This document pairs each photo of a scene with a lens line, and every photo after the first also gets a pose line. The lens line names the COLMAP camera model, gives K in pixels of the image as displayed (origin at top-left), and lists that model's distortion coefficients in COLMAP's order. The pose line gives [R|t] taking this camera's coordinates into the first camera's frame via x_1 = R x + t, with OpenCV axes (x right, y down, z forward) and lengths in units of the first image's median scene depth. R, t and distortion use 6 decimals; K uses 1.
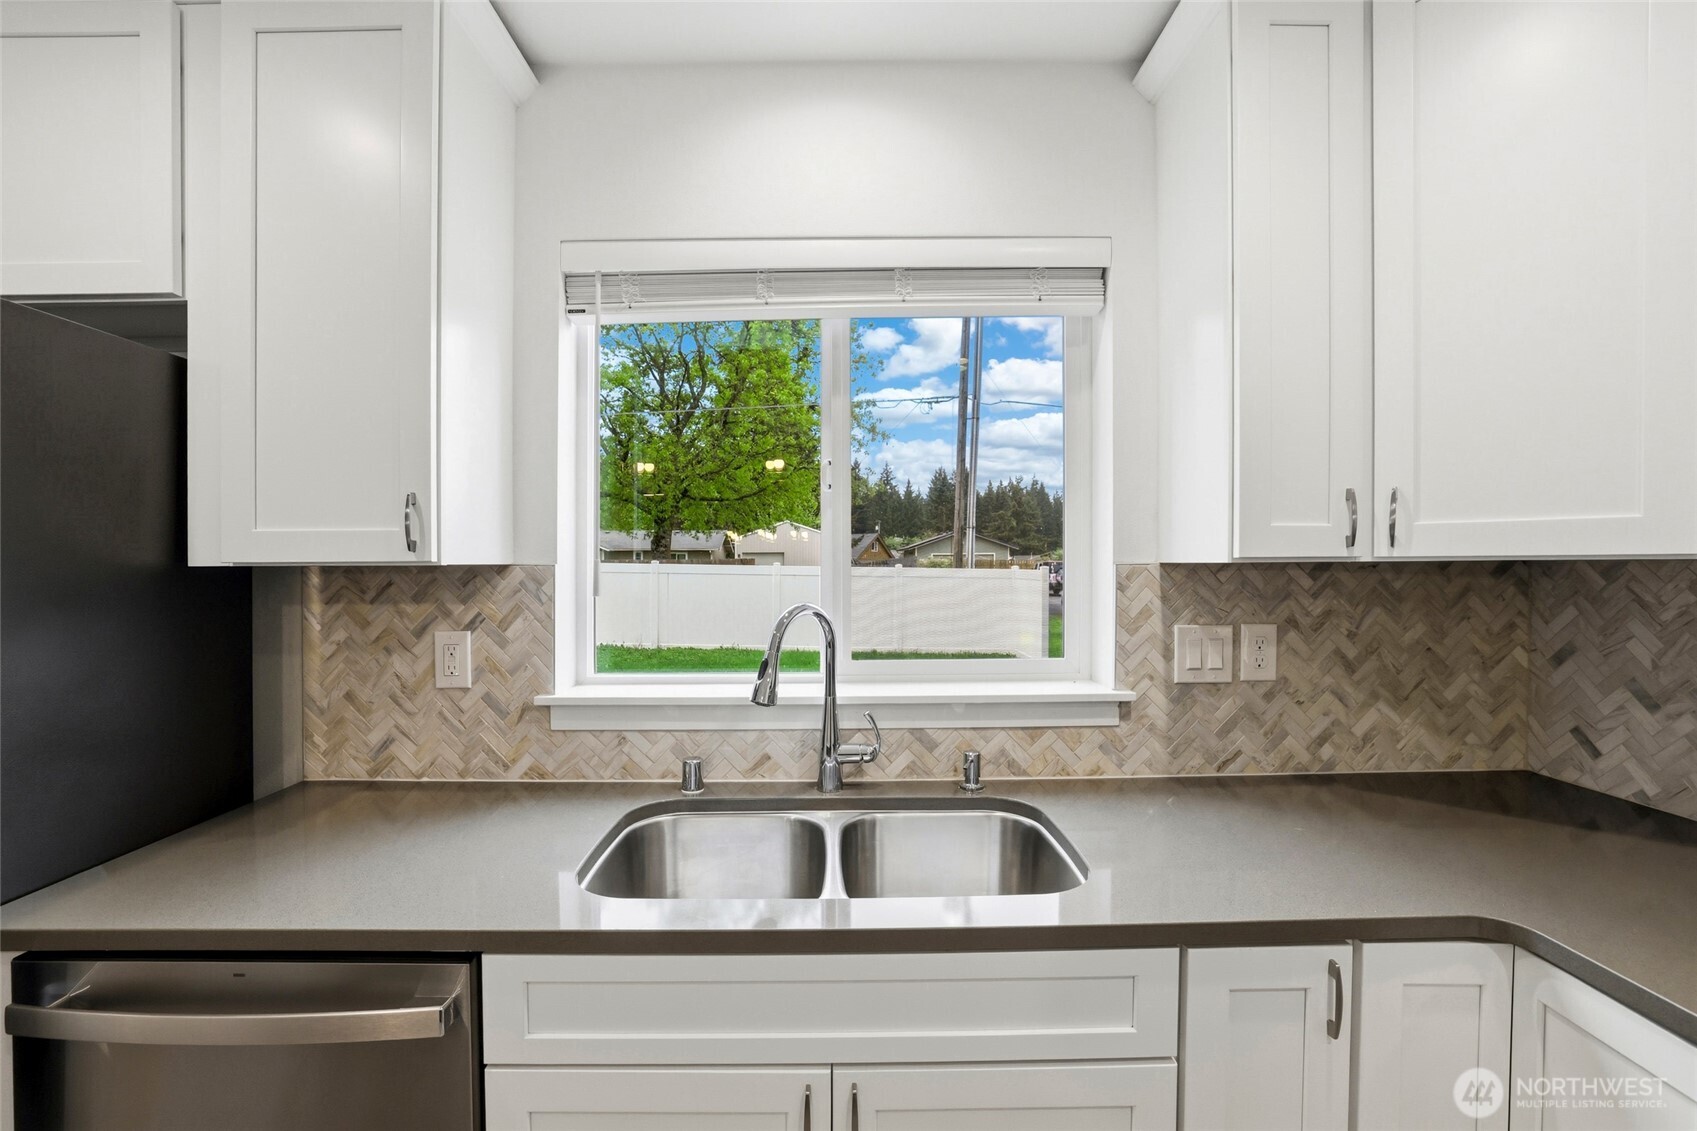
lens RADIAL K [[734.9, 0, 842.5], [0, 734.9, 576.7], [0, 0, 1]] dist [-0.032444, 0.007964]
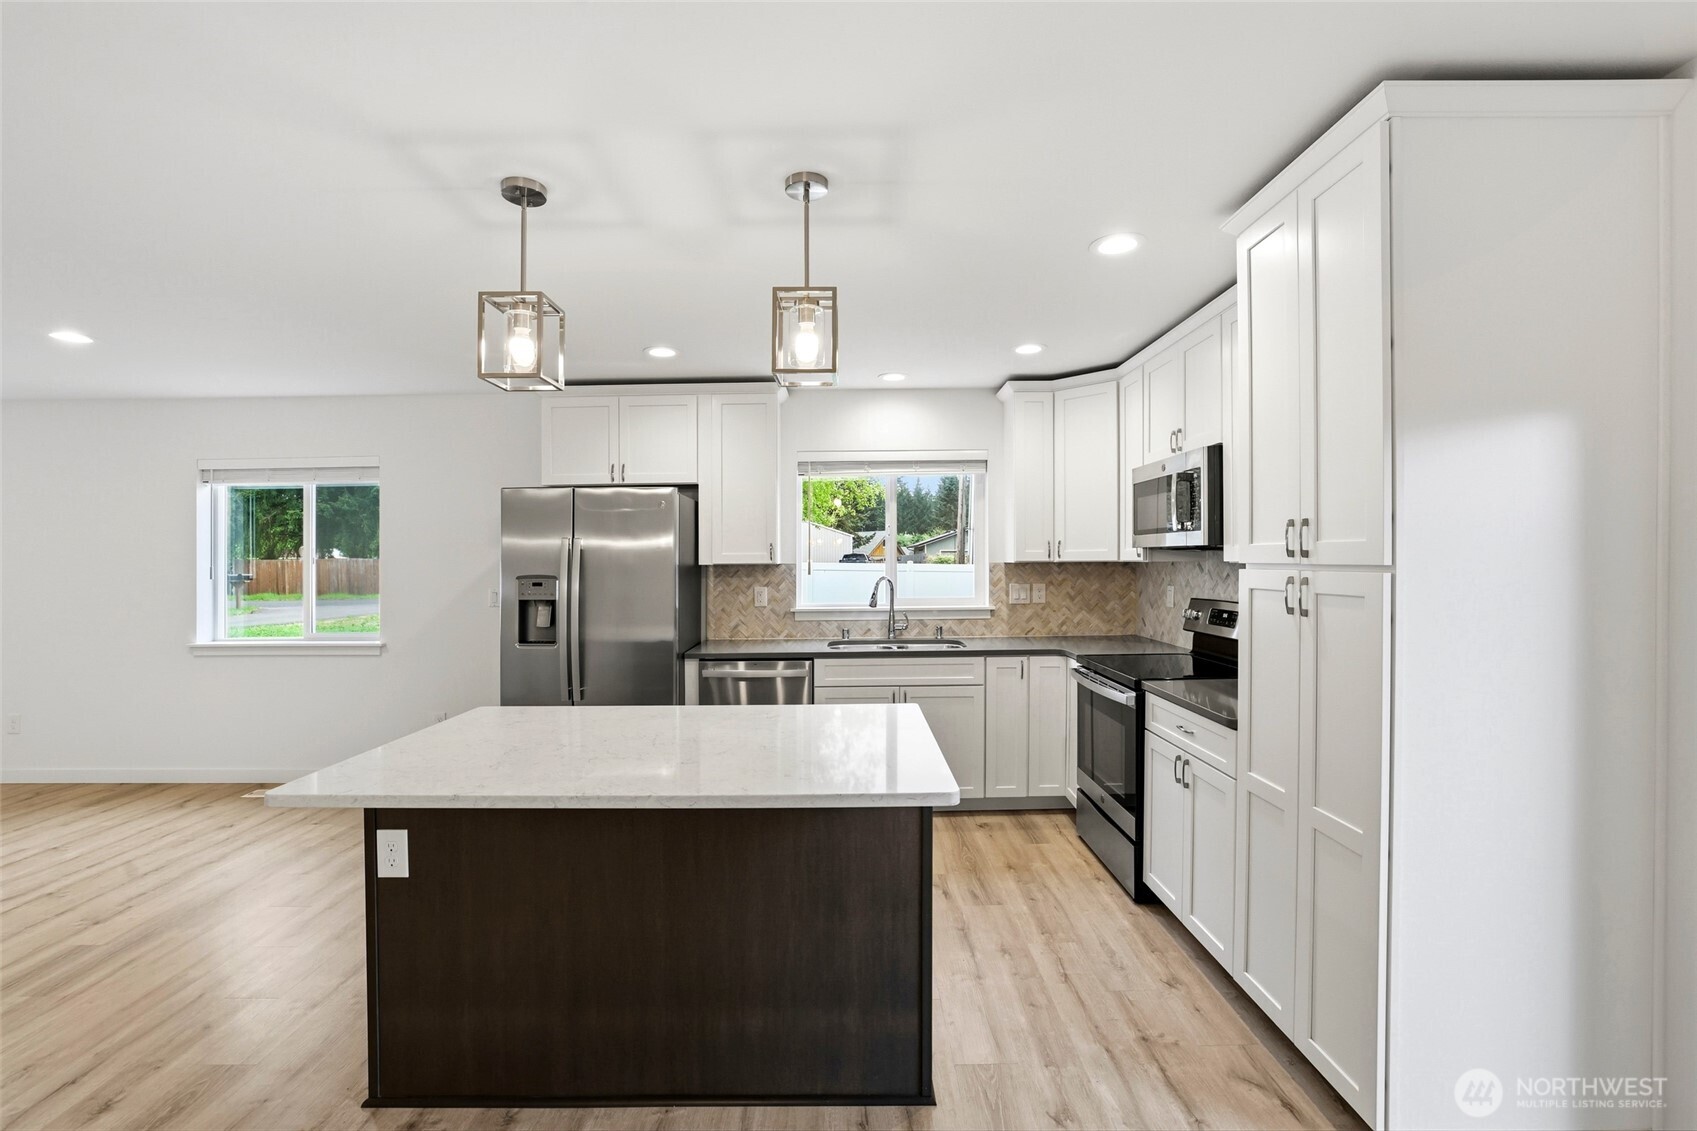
lens RADIAL K [[734.9, 0, 849.6], [0, 734.9, 557.1], [0, 0, 1]] dist [-0.032444, 0.007964]
pose [[0.999990, -0.002681, -0.003668, -0.168575], [0.002602, 0.999769, -0.021314, 0.020383], [0.003725, 0.021305, 0.999766, -1.913051]]
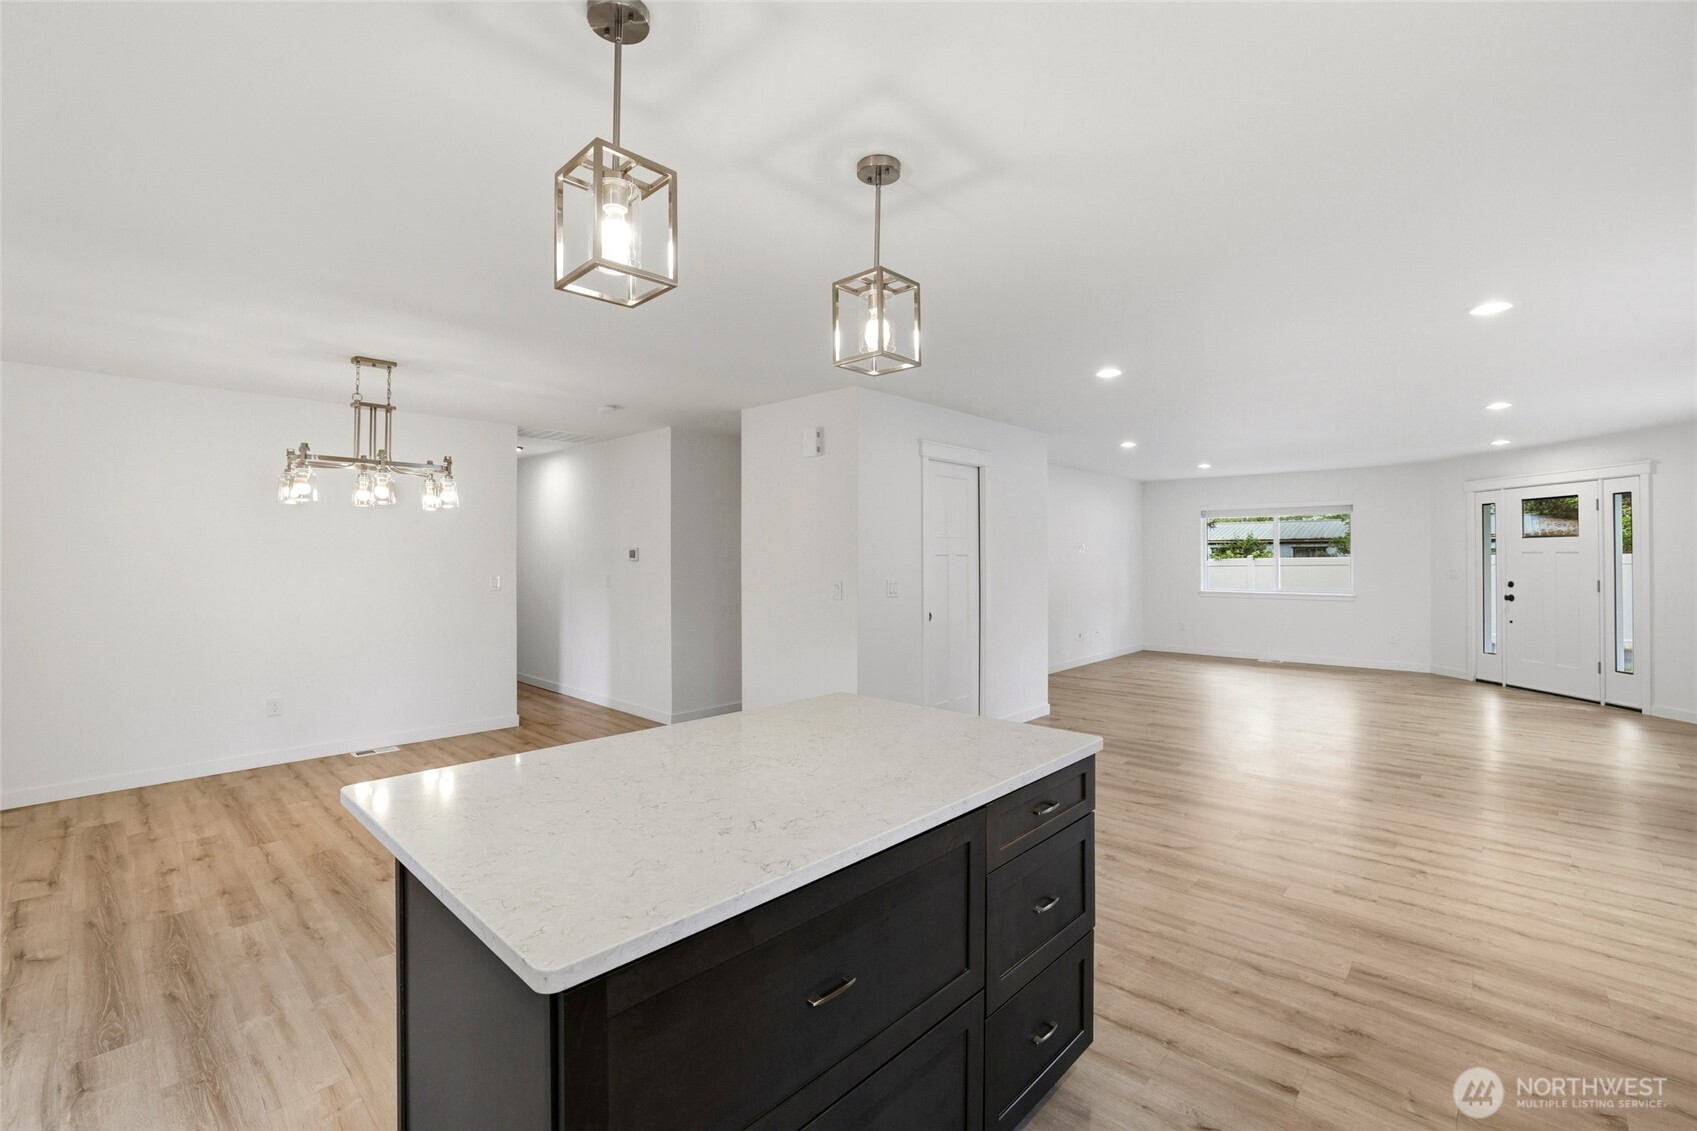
lens RADIAL K [[734.9, 0, 841.3], [0, 734.9, 551.2], [0, 0, 1]] dist [-0.032444, 0.007964]
pose [[-0.692797, -0.001287, -0.721131, 0.198652], [-0.009785, 0.999923, 0.007616, -0.001605], [0.721066, 0.012333, -0.692757, 0.224621]]
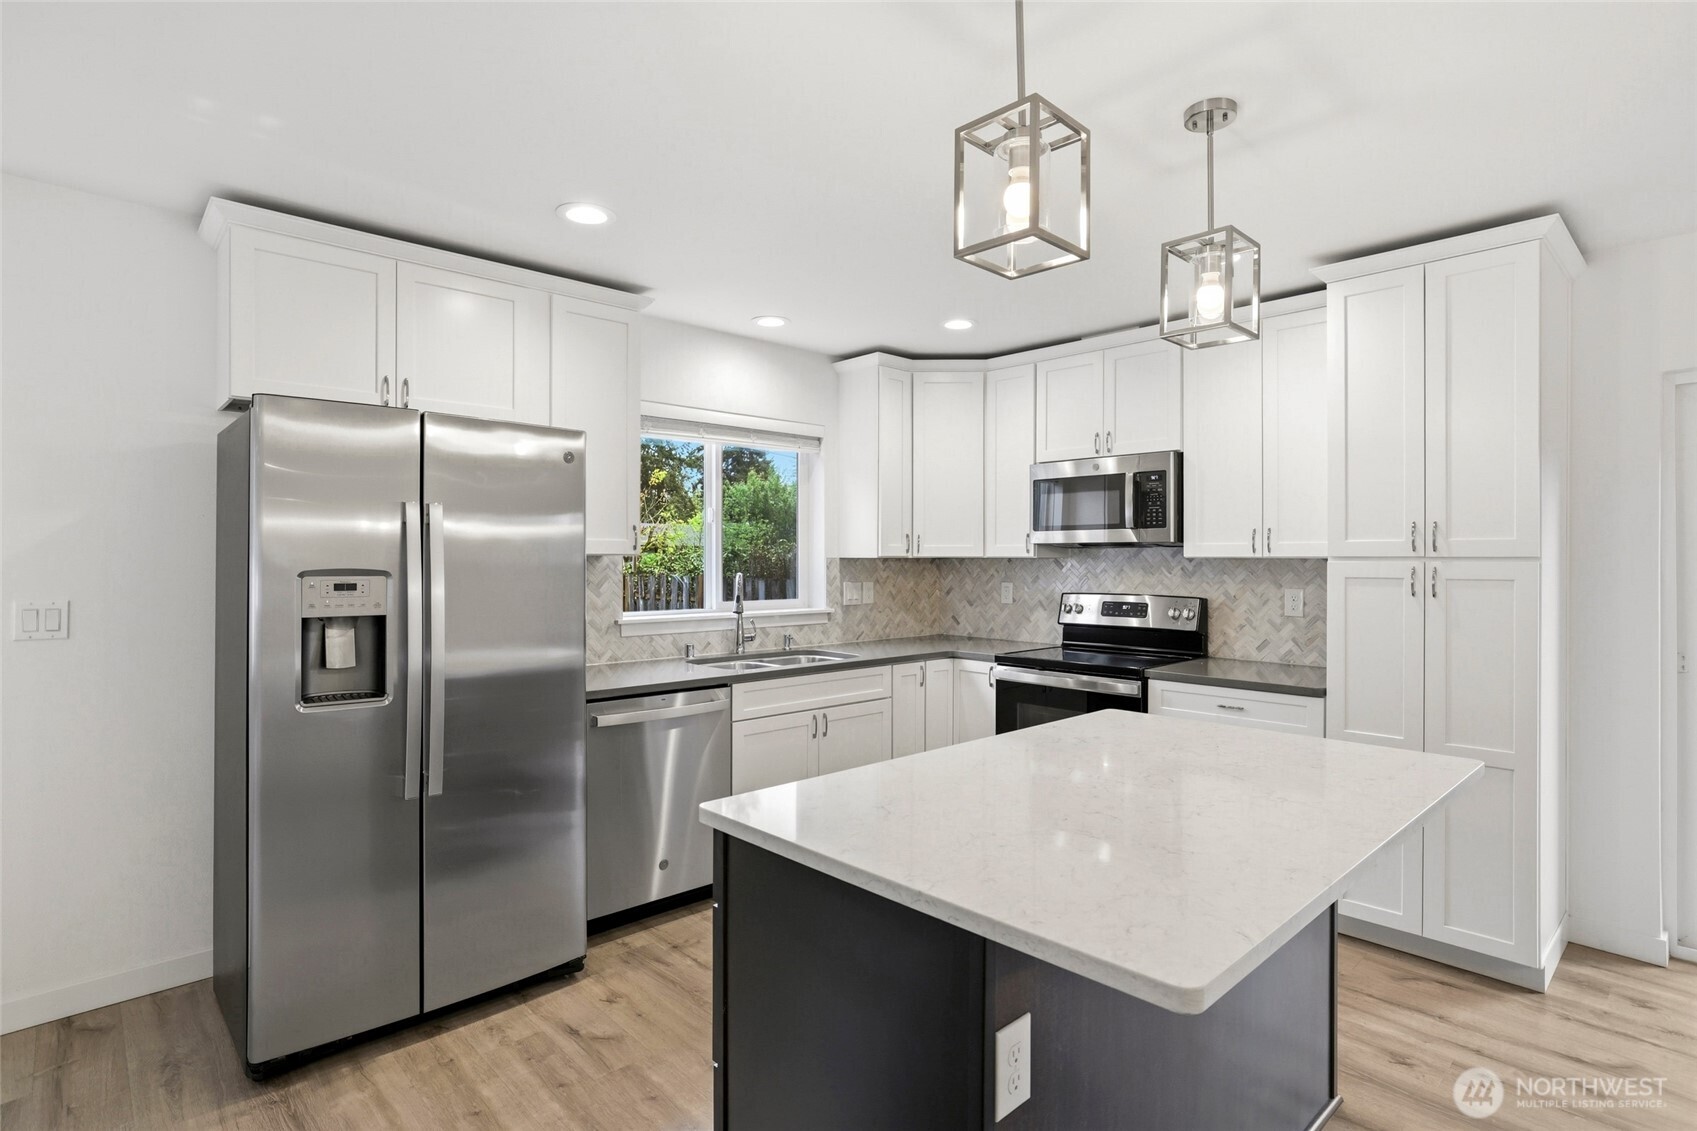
lens RADIAL K [[853.9, 0, 852.5], [0, 853.9, 561.1], [0, 0, 1]] dist [-0.010286, 0.002721]
pose [[0.730436, 0.006333, 0.682951, -1.549967], [0.005783, 0.999864, -0.015457, 0.038058], [-0.682956, 0.015240, 0.730300, -1.186007]]
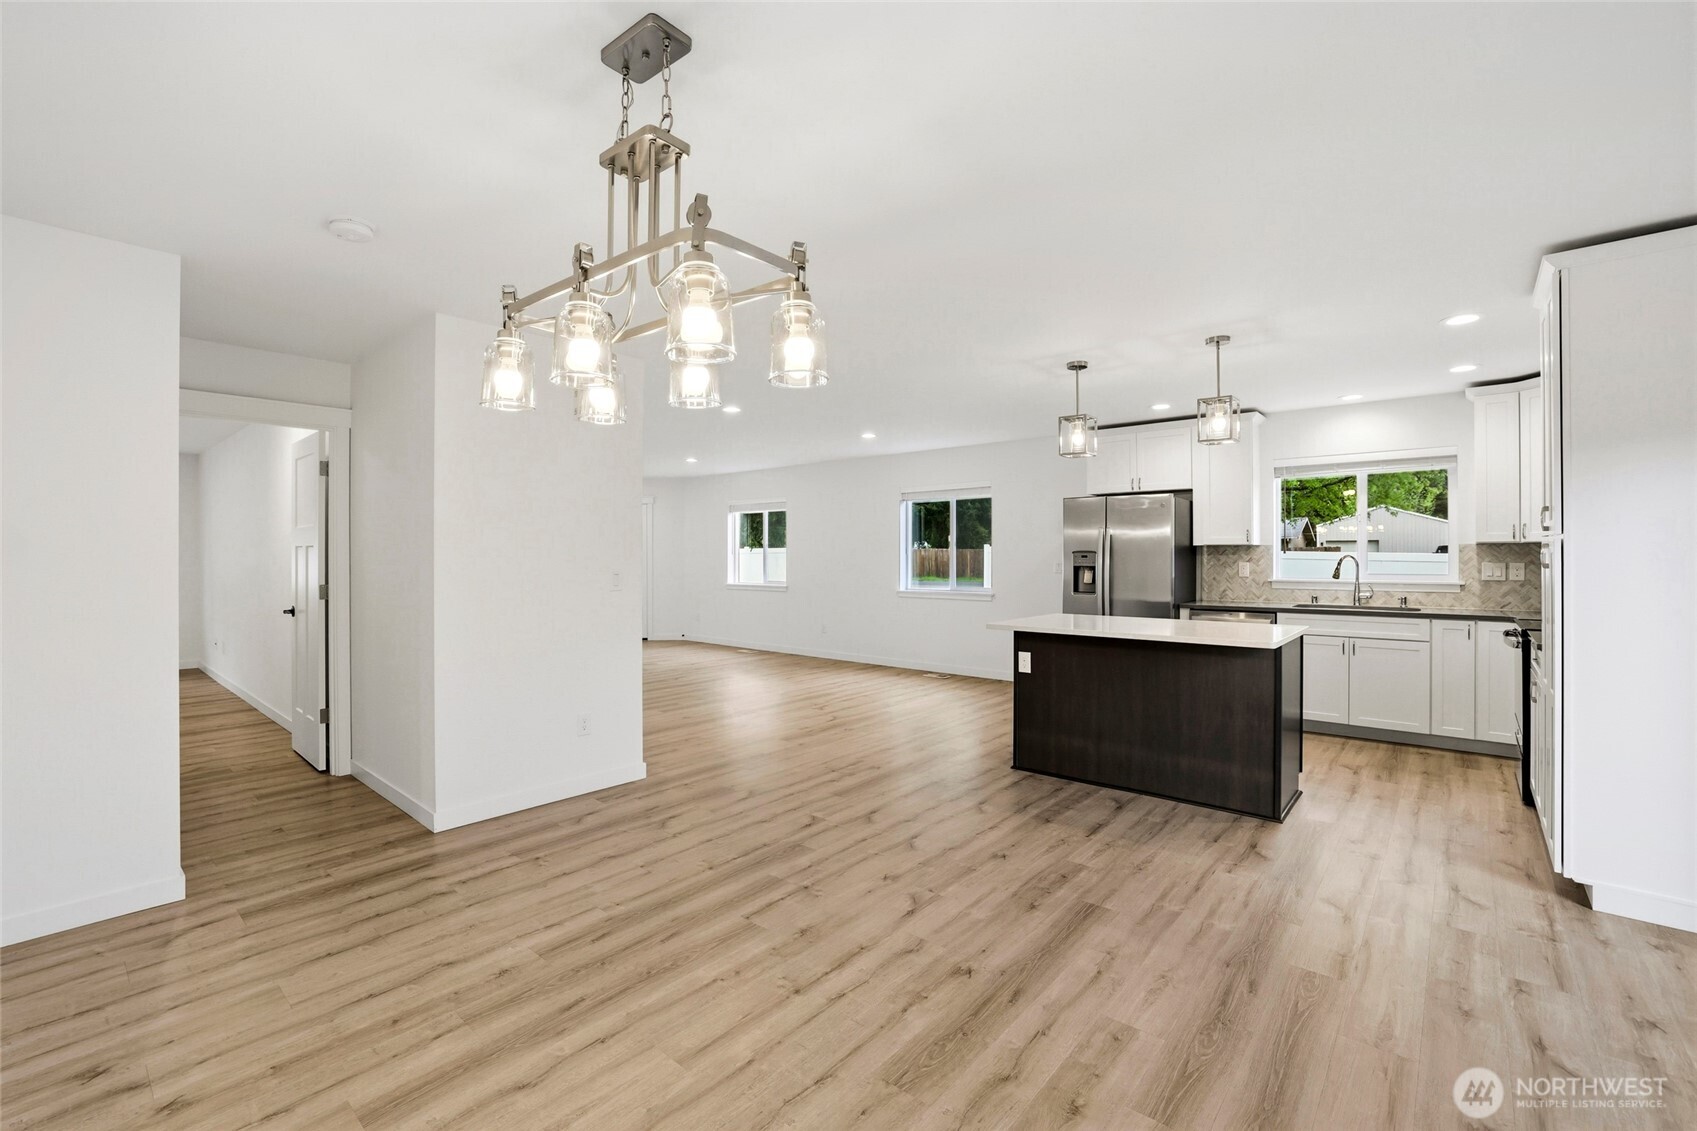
lens RADIAL K [[734.9, 0, 860.1], [0, 734.9, 549.1], [0, 0, 1]] dist [-0.032444, 0.007964]
pose [[0.762386, -0.000302, -0.647123, 0.419851], [-0.014308, 0.999748, -0.017324, 0.101656], [0.646965, 0.022467, 0.762189, -3.281905]]
